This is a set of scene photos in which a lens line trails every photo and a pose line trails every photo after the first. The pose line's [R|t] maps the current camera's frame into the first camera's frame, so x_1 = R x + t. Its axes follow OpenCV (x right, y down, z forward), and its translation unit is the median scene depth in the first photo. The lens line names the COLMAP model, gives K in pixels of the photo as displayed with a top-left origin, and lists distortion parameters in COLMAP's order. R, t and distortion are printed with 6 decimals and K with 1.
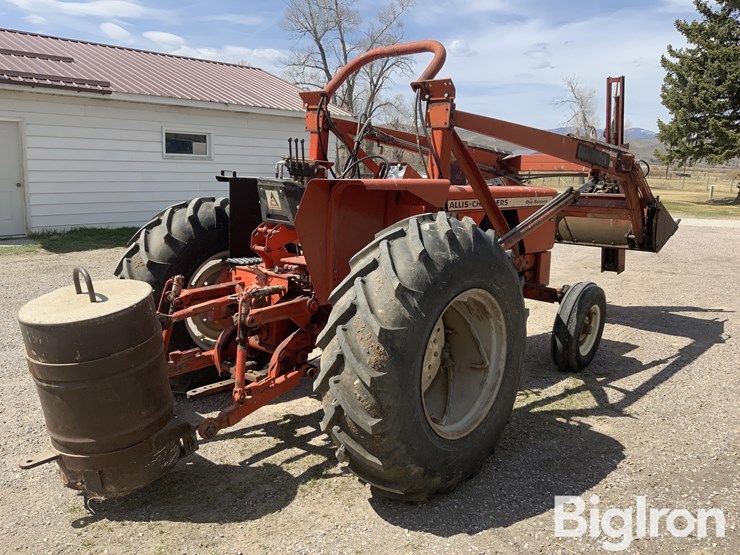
lens RADIAL K [[613.3, 0, 370.5], [0, 613.3, 277.4], [0, 0, 1]] dist [0.069674, -0.137385]
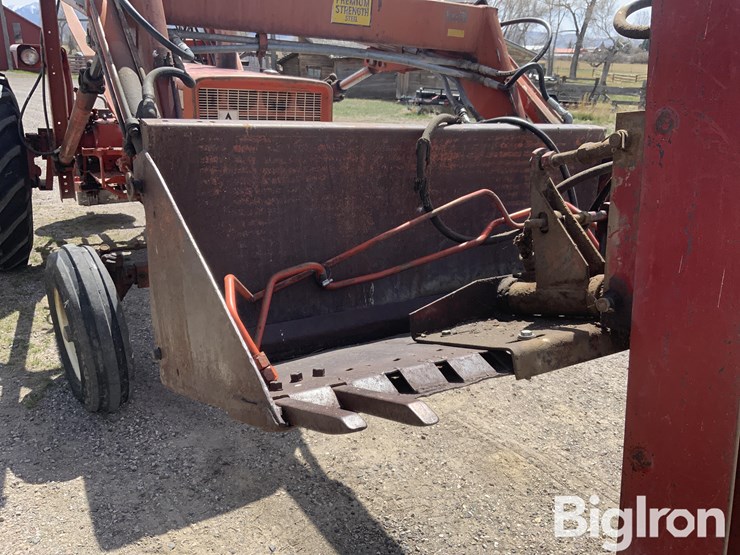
lens RADIAL K [[611.8, 0, 367.4], [0, 611.8, 283.5], [0, 0, 1]] dist [0.076654, -0.132616]
pose [[-0.260624, 0.284676, -0.922515, 0.744121], [-0.228506, 0.910199, 0.345432, -0.195542], [0.938008, 0.300828, -0.172170, 1.274669]]
